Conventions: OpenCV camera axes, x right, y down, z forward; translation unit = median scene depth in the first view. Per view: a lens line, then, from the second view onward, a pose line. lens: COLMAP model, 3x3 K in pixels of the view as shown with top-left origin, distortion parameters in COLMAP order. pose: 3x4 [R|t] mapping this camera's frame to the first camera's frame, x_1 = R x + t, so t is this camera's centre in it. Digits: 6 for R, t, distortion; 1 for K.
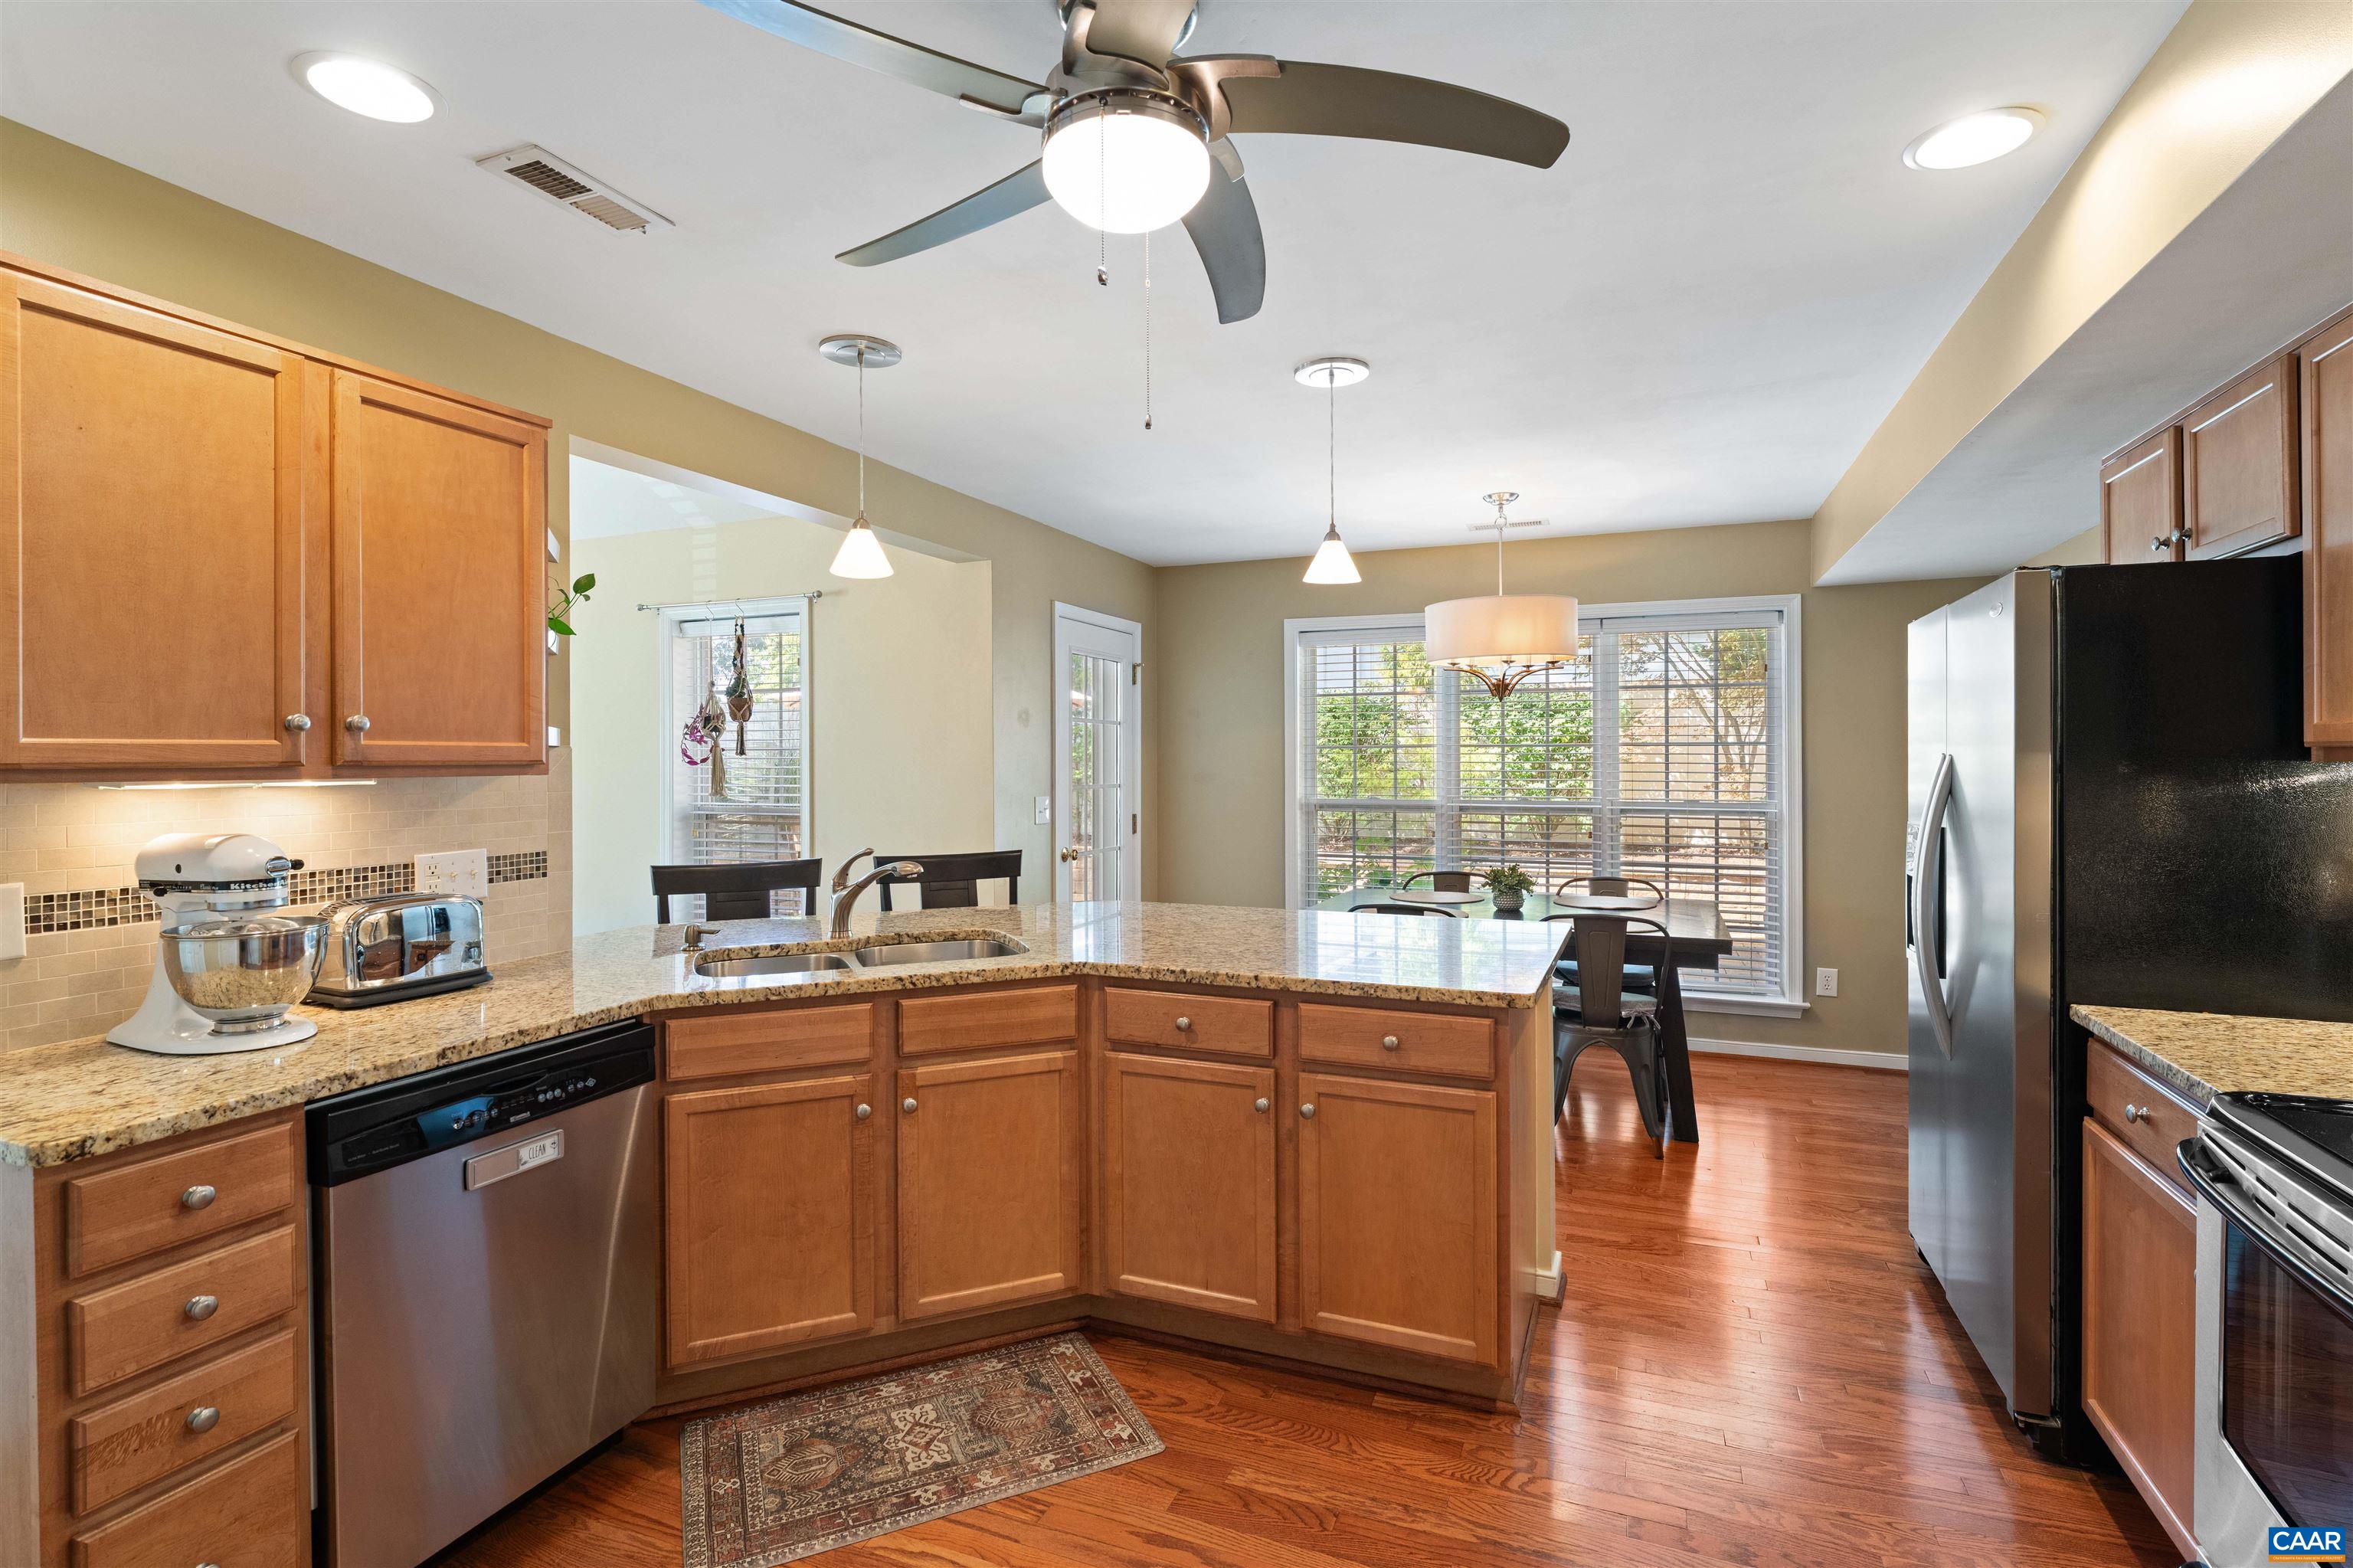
lens RADIAL K [[1098.5, 0, 1169.4], [0, 1098.5, 762.1], [0, 0, 1]] dist [0.000430, -0.001373]
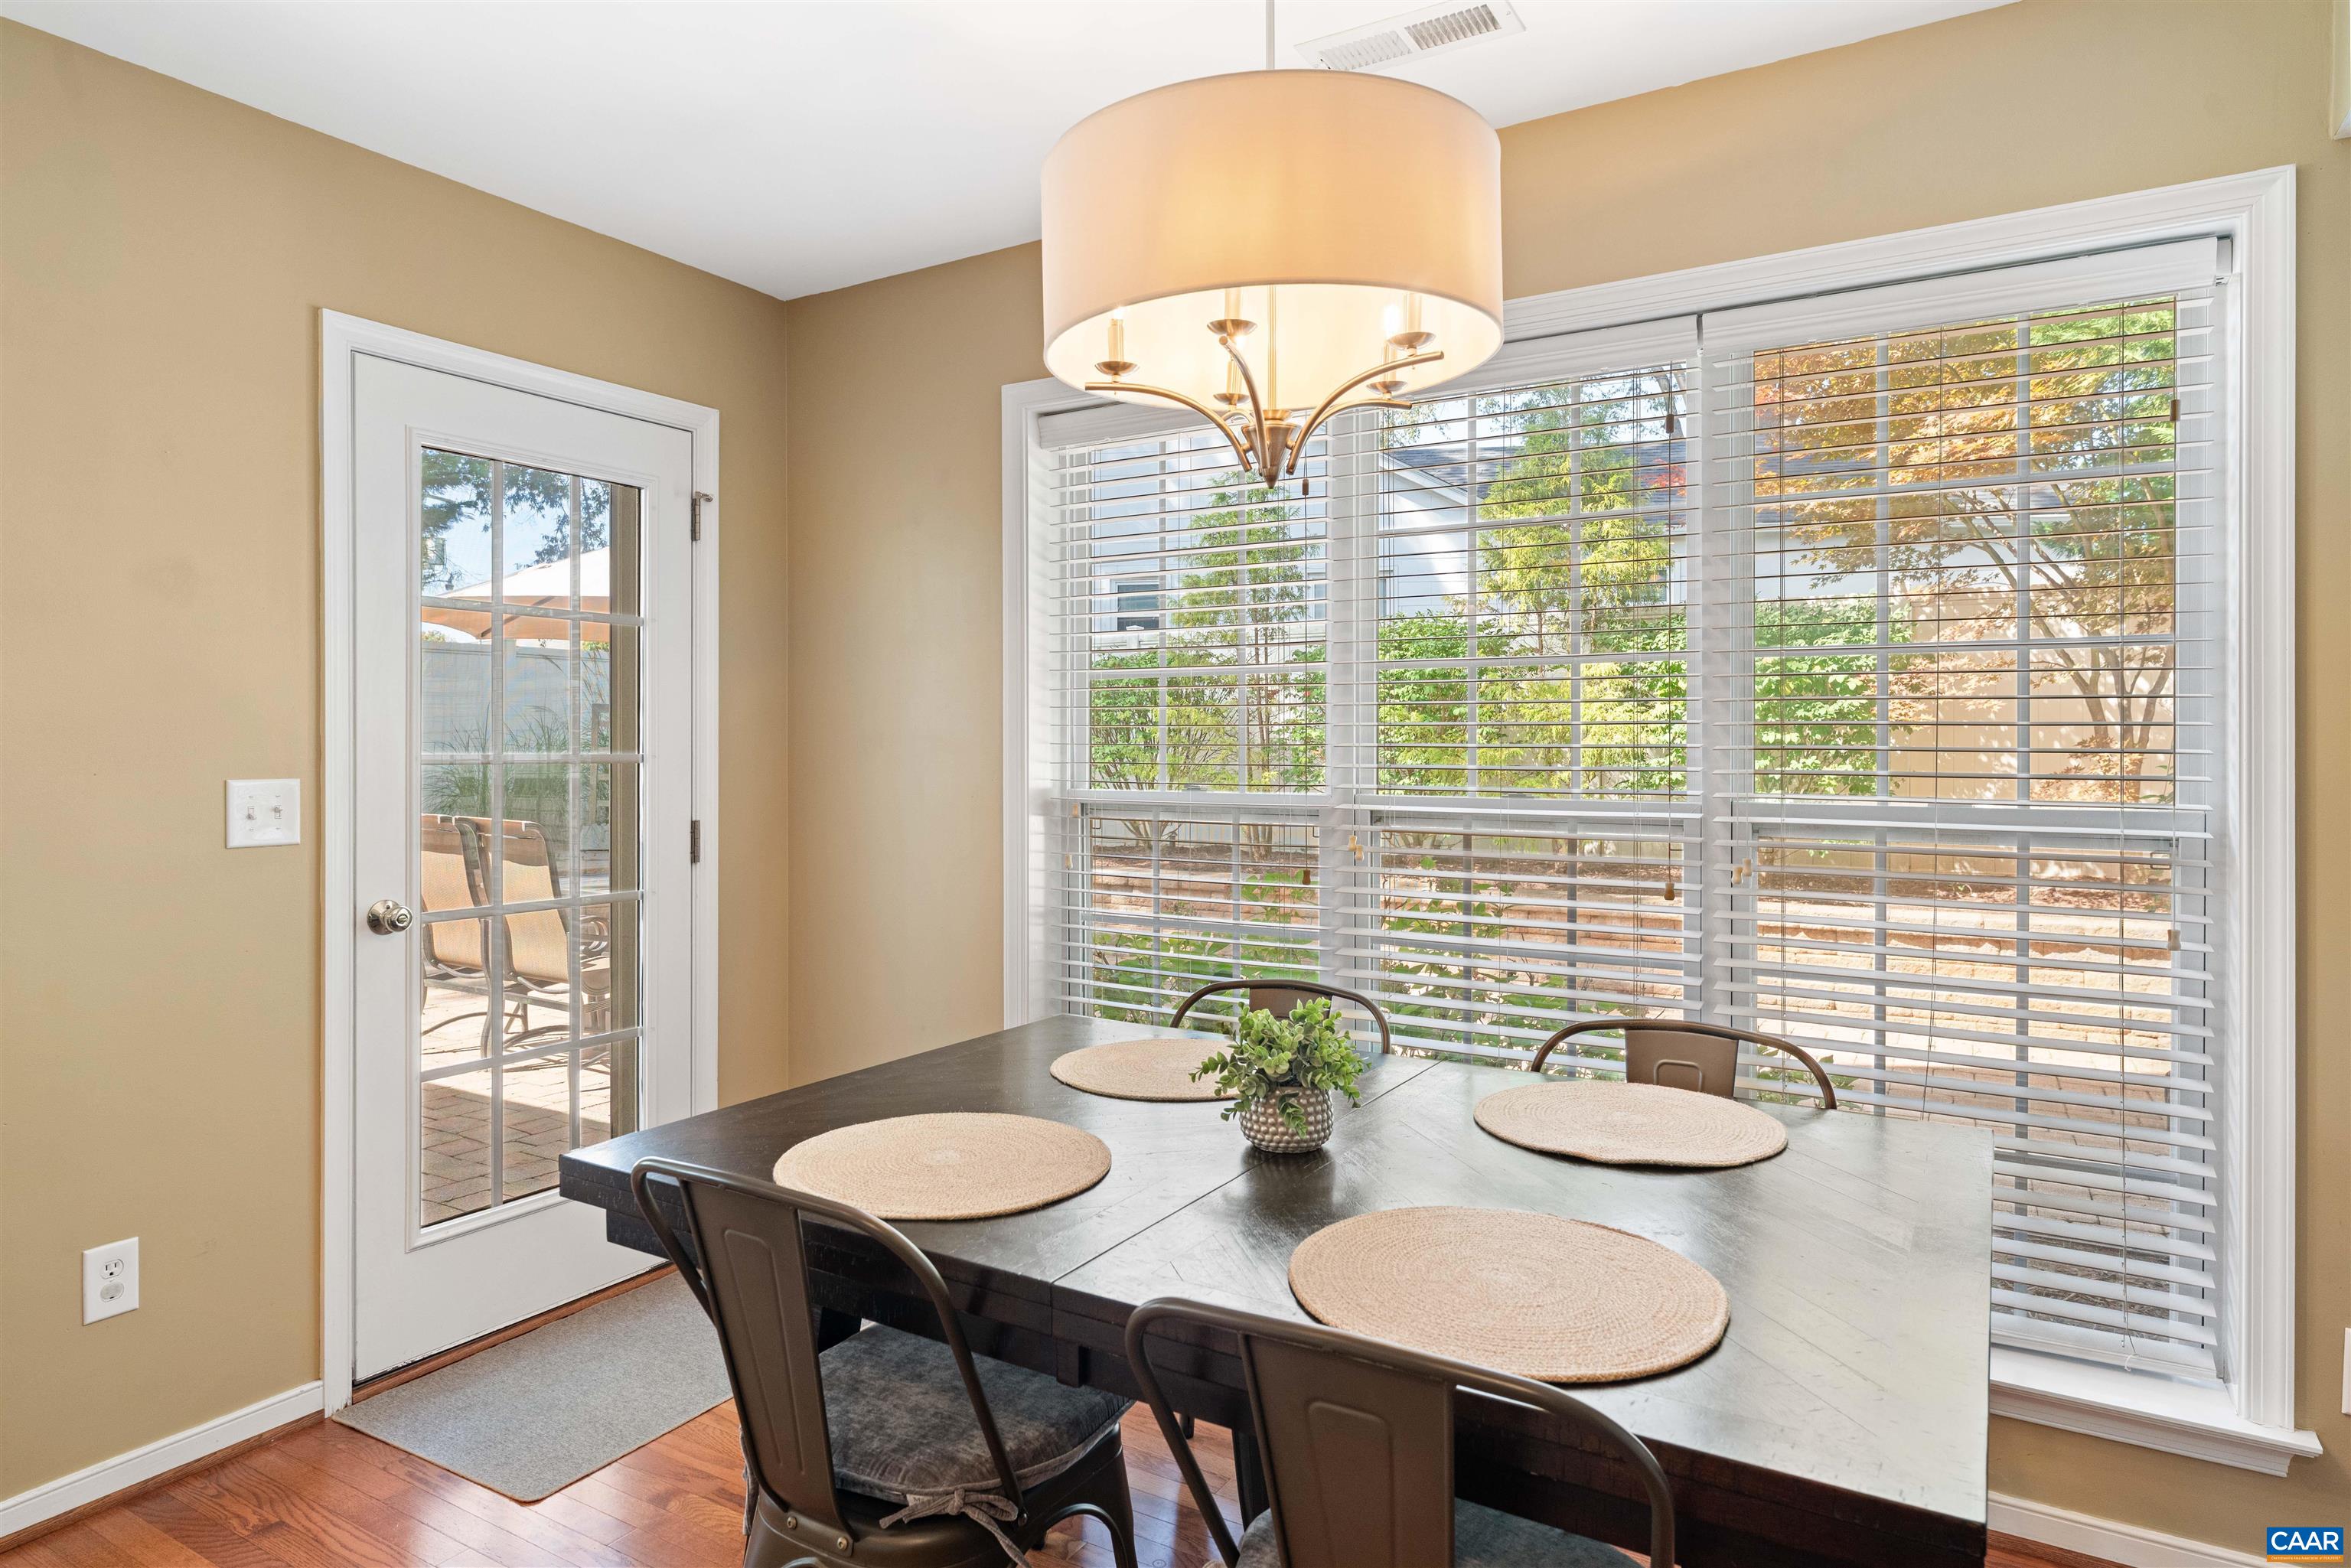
lens RADIAL K [[1419.9, 0, 1165.9], [0, 1419.9, 749.0], [0, 0, 1]] dist [-0.018182, -0.002159]
pose [[0.992410, 0.000638, -0.122973, 0.234242], [-0.000464, 0.999999, 0.001440, 0.014985], [0.122974, -0.001372, 0.992409, 0.435499]]
